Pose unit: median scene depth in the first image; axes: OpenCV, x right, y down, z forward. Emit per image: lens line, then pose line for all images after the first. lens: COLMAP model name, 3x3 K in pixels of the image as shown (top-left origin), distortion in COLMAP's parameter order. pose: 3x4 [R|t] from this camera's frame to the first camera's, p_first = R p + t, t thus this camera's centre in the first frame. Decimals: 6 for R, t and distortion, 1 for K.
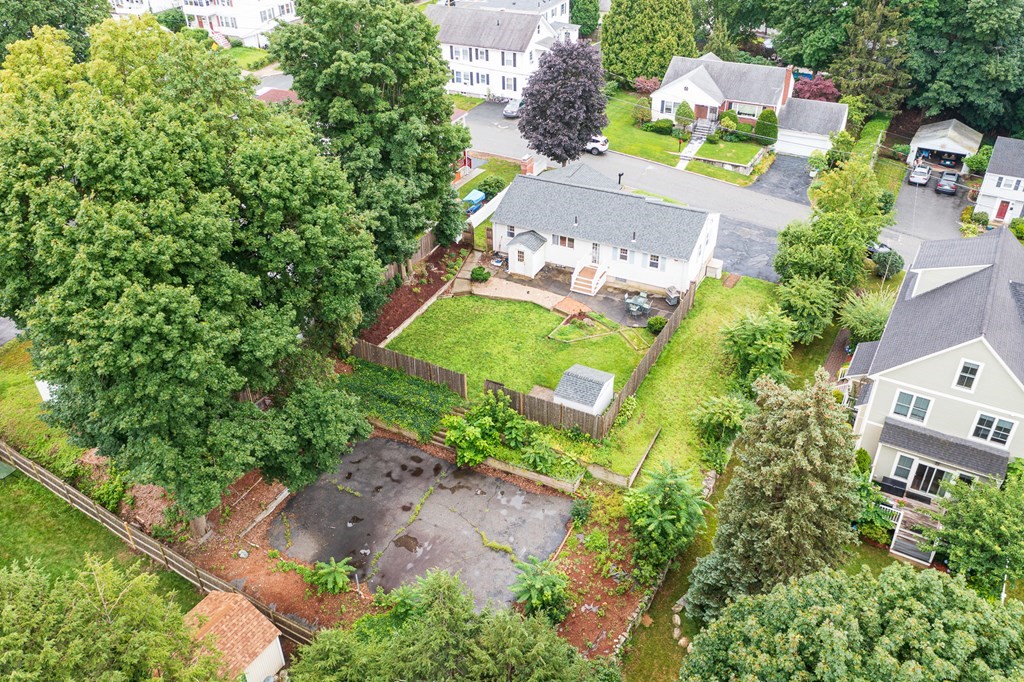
lens RADIAL K [[802.2, 0, 512.0], [0, 802.2, 341.0], [0, 0, 1]] dist [-0.000719, 0.009043]
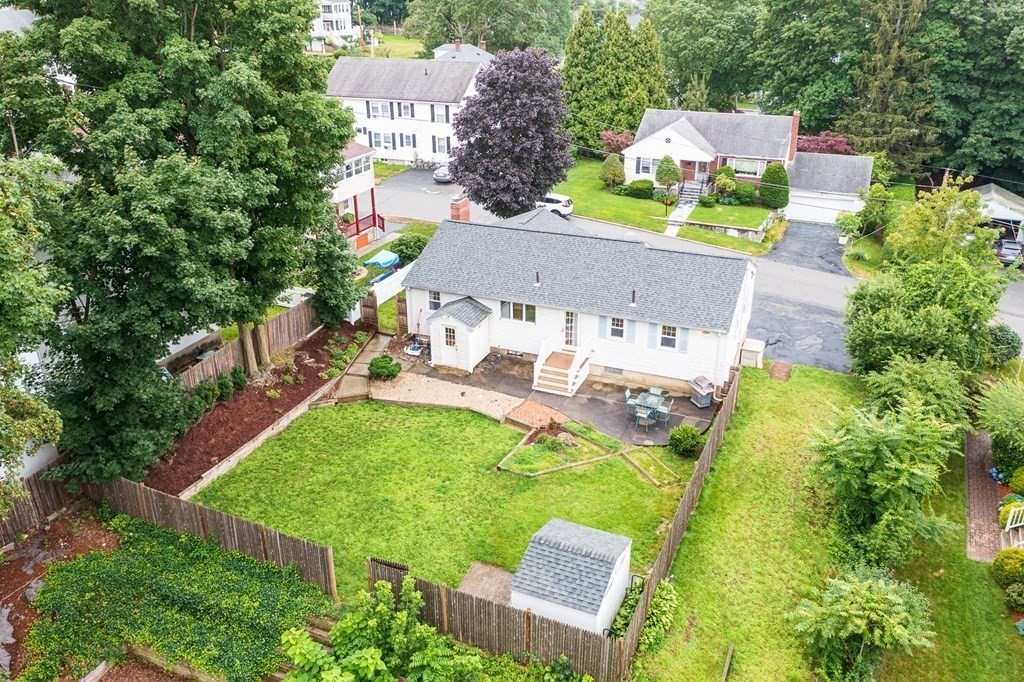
lens RADIAL K [[802.2, 0, 512.0], [0, 802.2, 341.0], [0, 0, 1]] dist [-0.000719, 0.009043]
pose [[0.997848, -0.019405, 0.062632, 0.019376], [0.029538, 0.985823, -0.165166, 0.000827], [-0.058539, 0.166661, 0.984275, 0.385724]]
